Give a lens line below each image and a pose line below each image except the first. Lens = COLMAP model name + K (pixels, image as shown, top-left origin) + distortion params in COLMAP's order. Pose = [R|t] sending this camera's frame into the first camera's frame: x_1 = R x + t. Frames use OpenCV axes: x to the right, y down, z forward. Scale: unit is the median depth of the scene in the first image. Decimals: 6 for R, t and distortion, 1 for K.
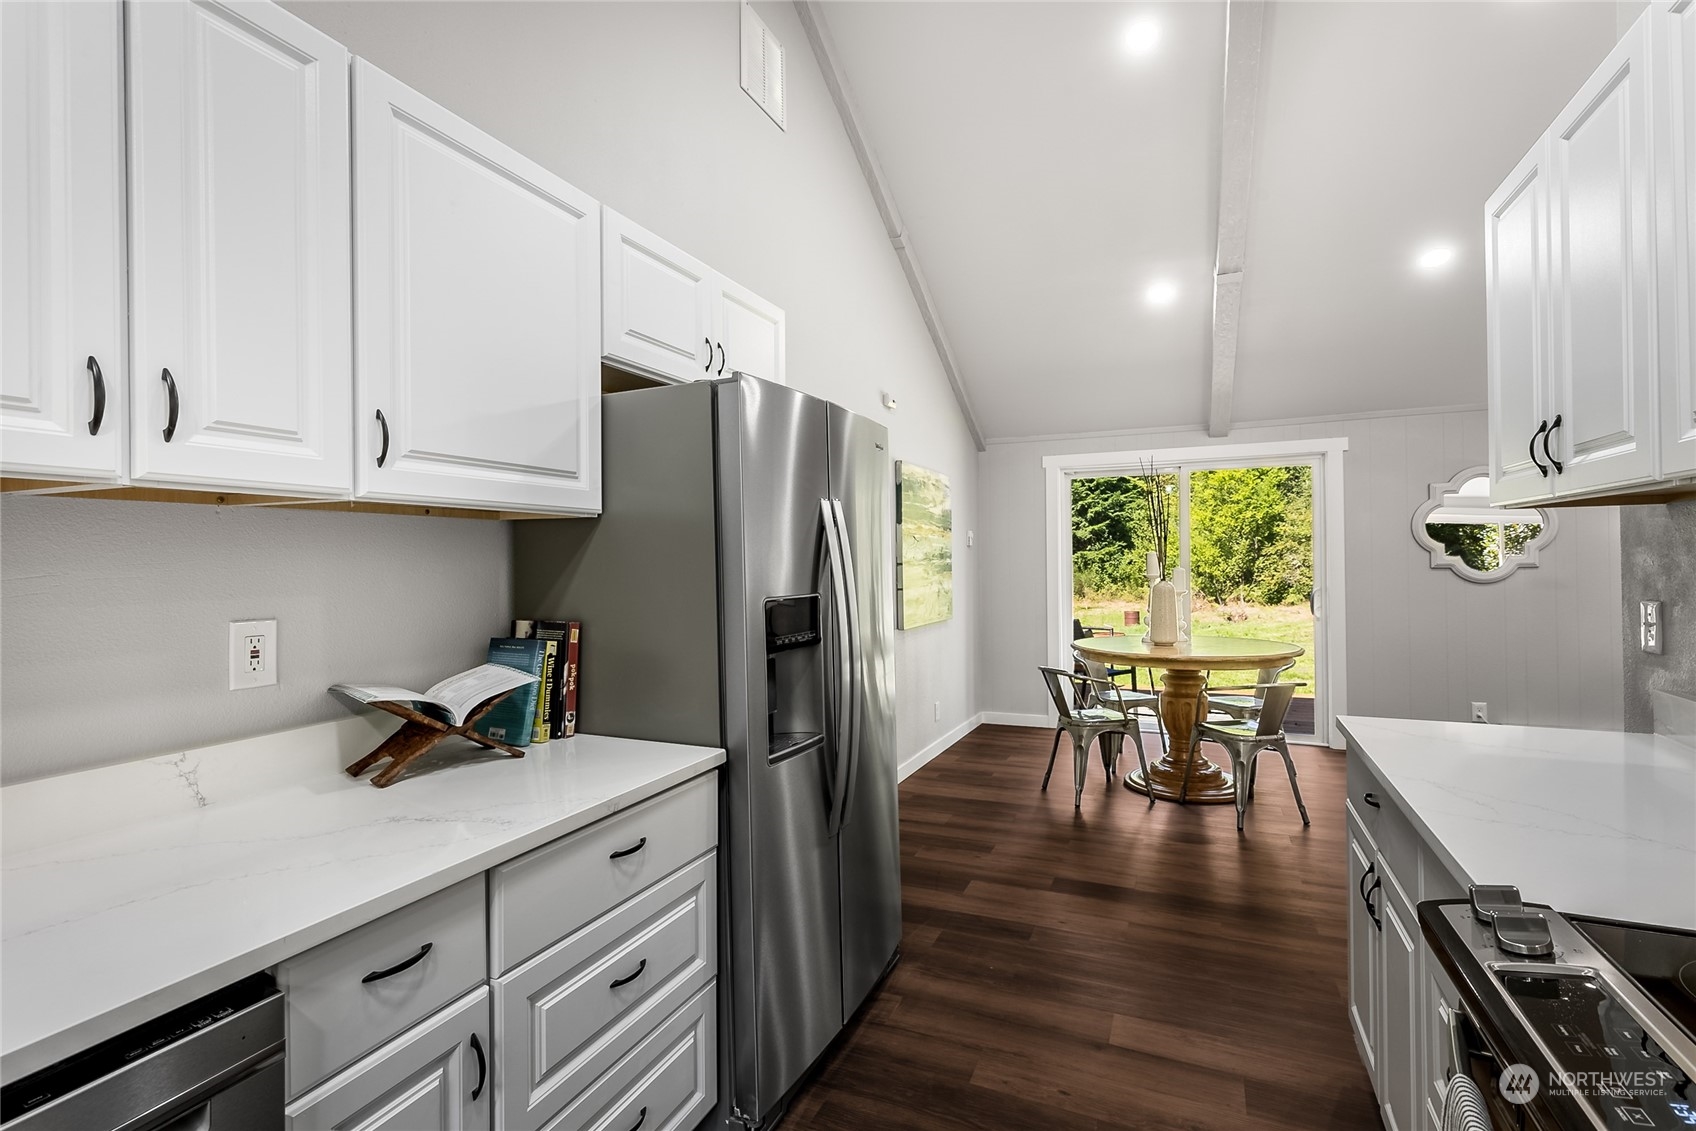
lens RADIAL K [[779.1, 0, 860.7], [0, 779.1, 562.8], [0, 0, 1]] dist [-0.000079, -0.000962]
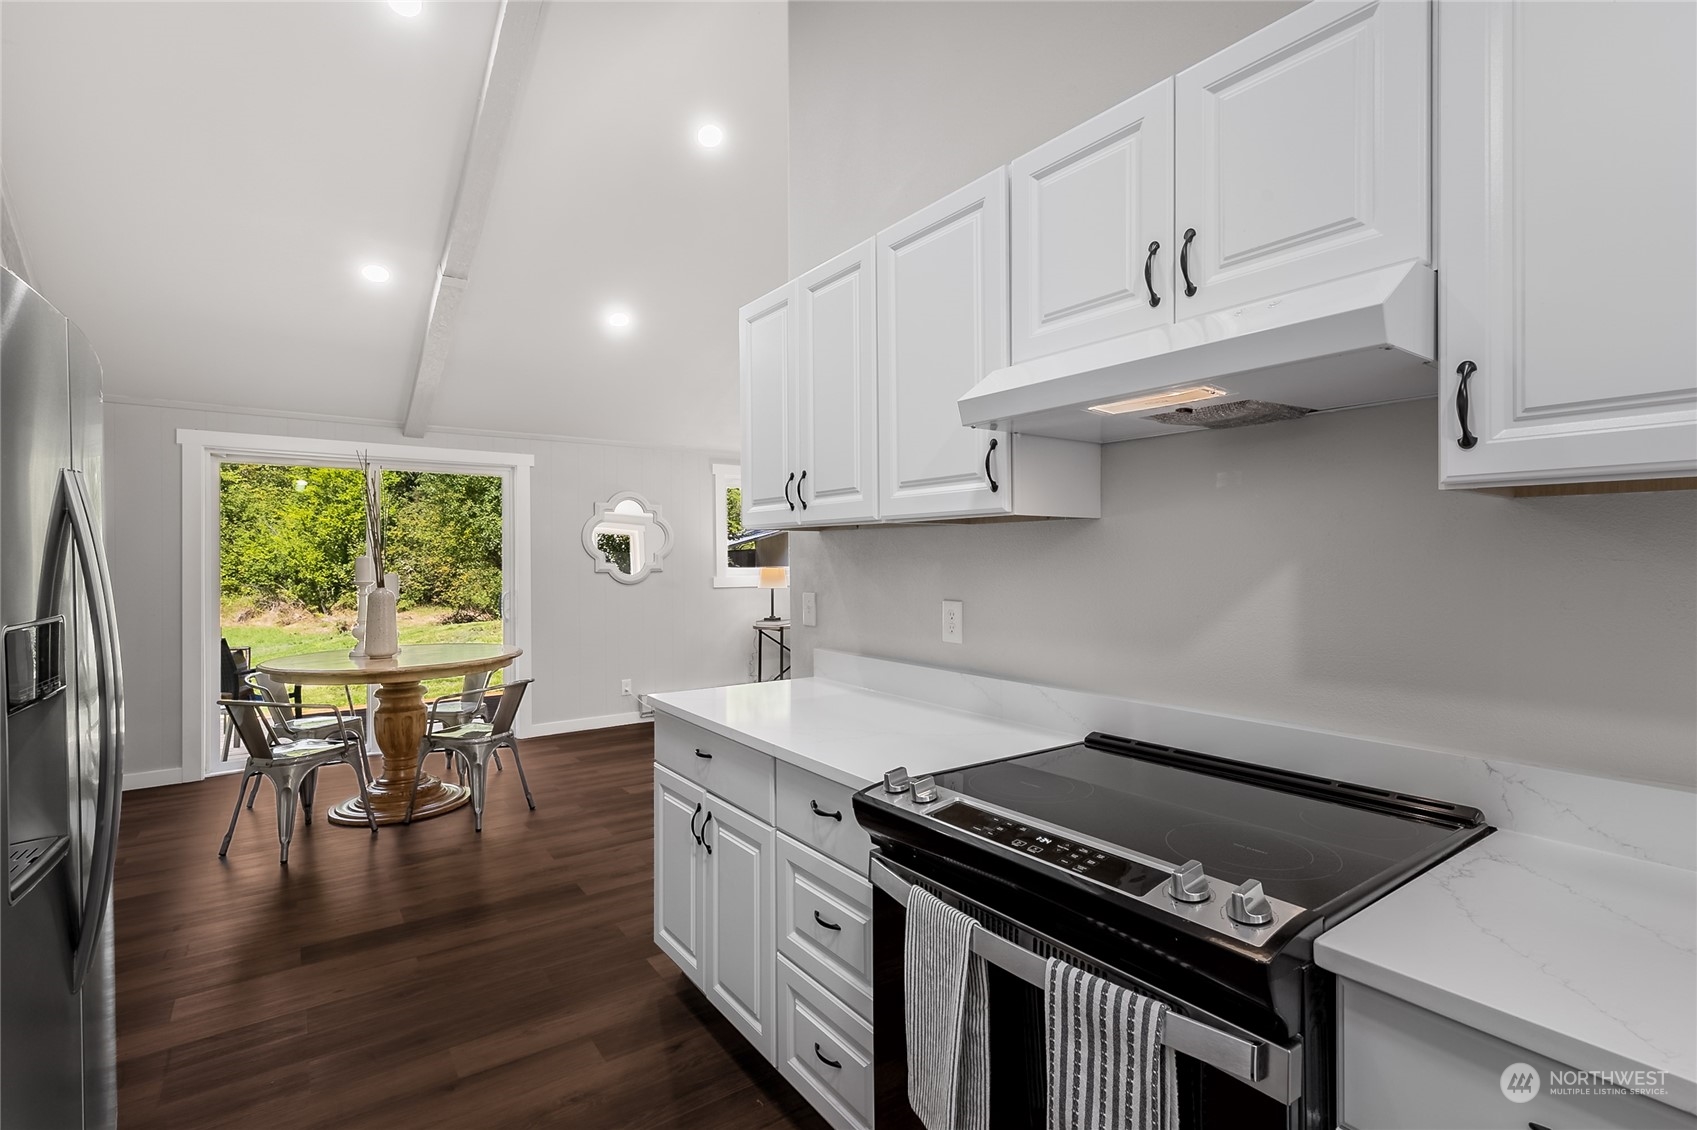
lens RADIAL K [[779.6, 0, 862.8], [0, 779.6, 563.2], [0, 0, 1]] dist [-0.000079, -0.000962]
pose [[0.505445, 0.005668, 0.862840, -0.111538], [-0.000449, 0.999980, -0.006306, -0.000380], [-0.862859, 0.002800, 0.505438, 0.044254]]
